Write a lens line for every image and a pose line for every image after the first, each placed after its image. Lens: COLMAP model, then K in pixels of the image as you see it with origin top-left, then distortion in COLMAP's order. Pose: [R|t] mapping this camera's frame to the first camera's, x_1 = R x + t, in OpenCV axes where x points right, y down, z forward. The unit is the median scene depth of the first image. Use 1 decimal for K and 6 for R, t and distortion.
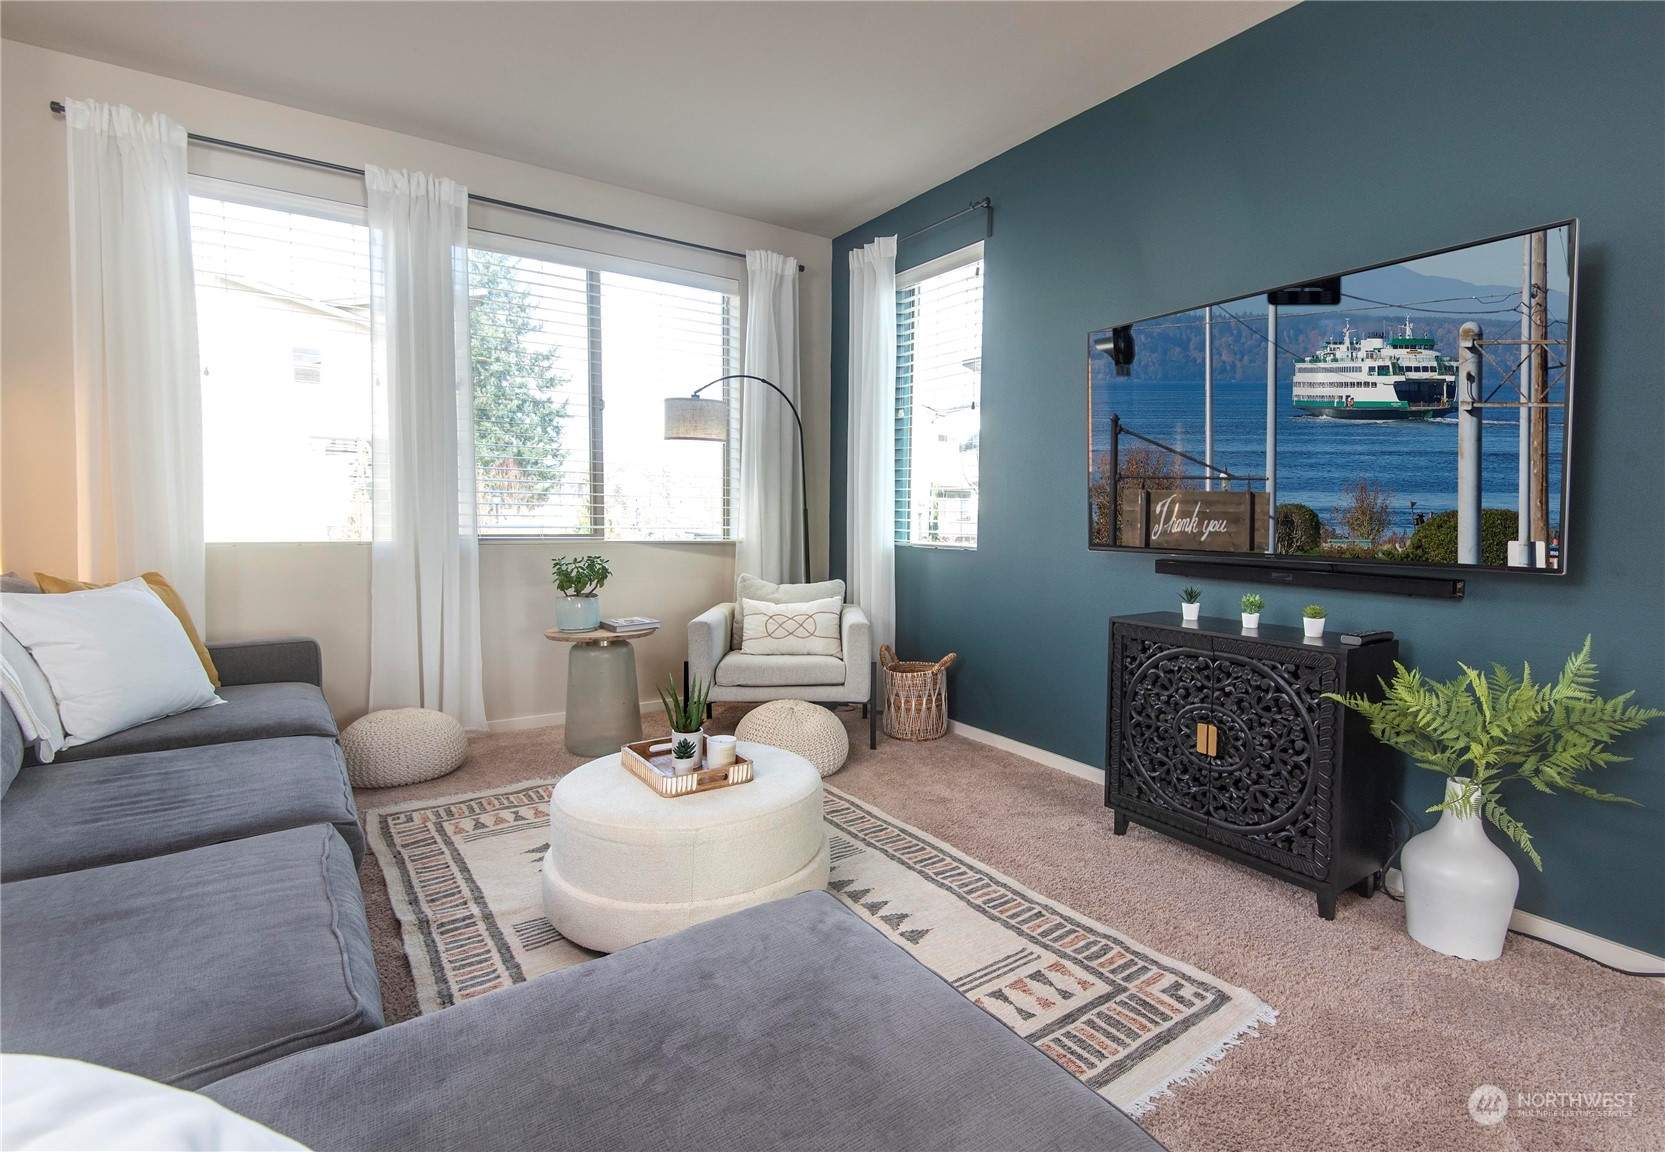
lens RADIAL K [[806.6, 0, 872.7], [0, 806.6, 575.0], [0, 0, 1]] dist [0.024352, -0.015308]
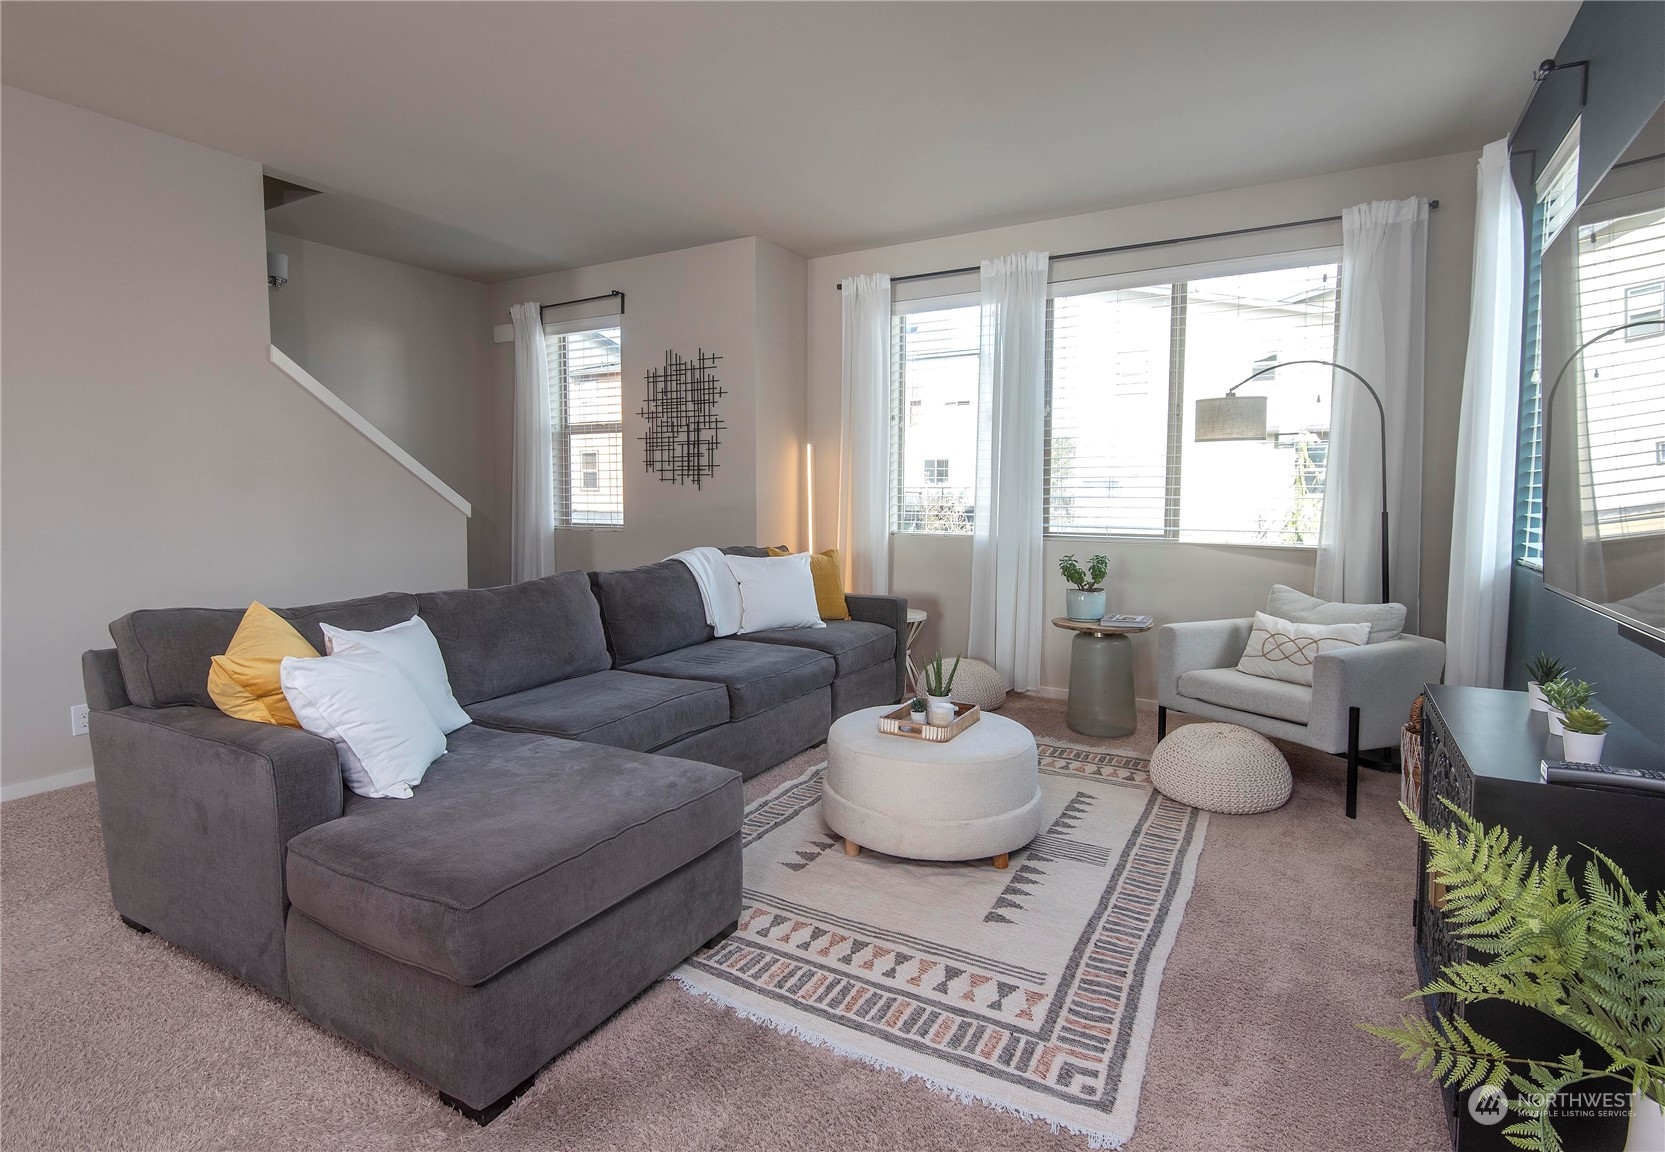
lens RADIAL K [[851.2, 0, 813.1], [0, 851.2, 552.1], [0, 0, 1]] dist [0.016977, -0.016683]
pose [[0.403981, 0.052502, -0.913260, 0.769061], [-0.069197, 0.997245, 0.026721, -0.042957], [0.912147, 0.052400, 0.406501, 0.231742]]
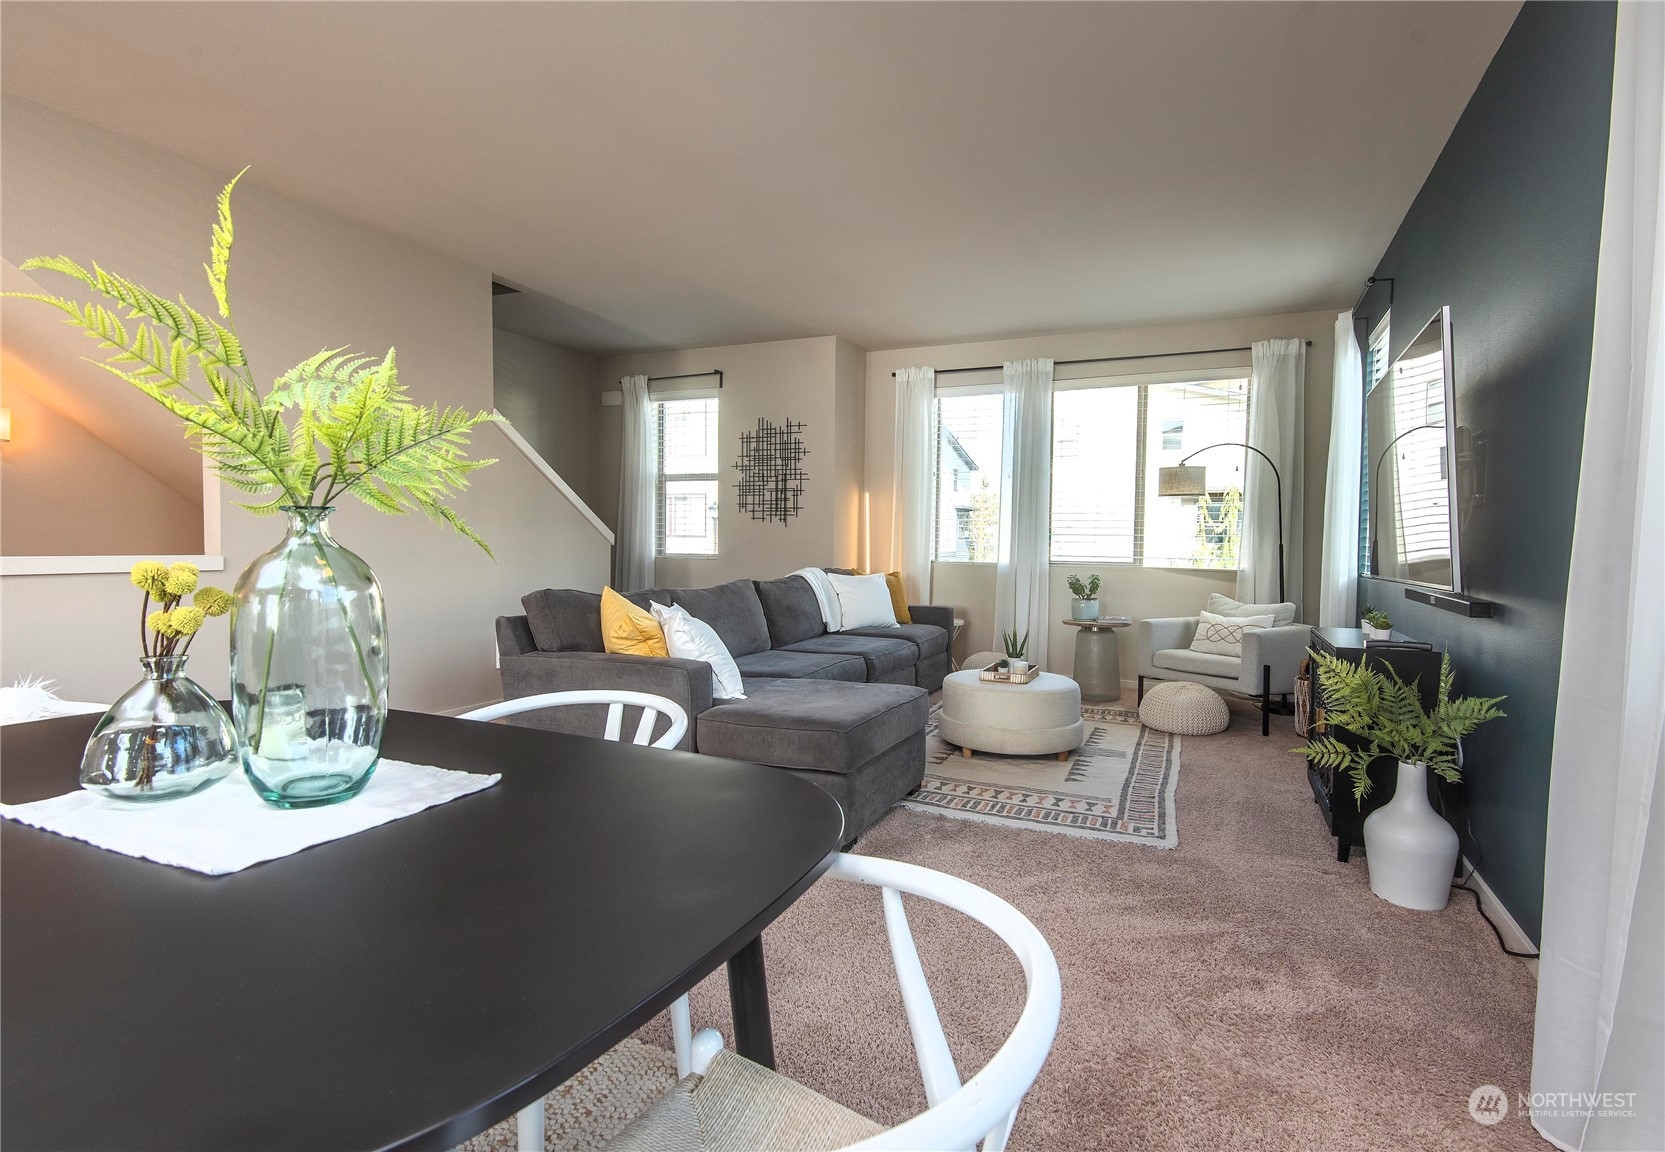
lens RADIAL K [[806.6, 0, 872.7], [0, 806.6, 575.0], [0, 0, 1]] dist [0.024352, -0.015308]
pose [[0.525543, 0.028275, -0.850297, 1.048565], [-0.074402, 0.997146, -0.012827, 0.042192], [0.847508, 0.070005, 0.526147, -0.264652]]
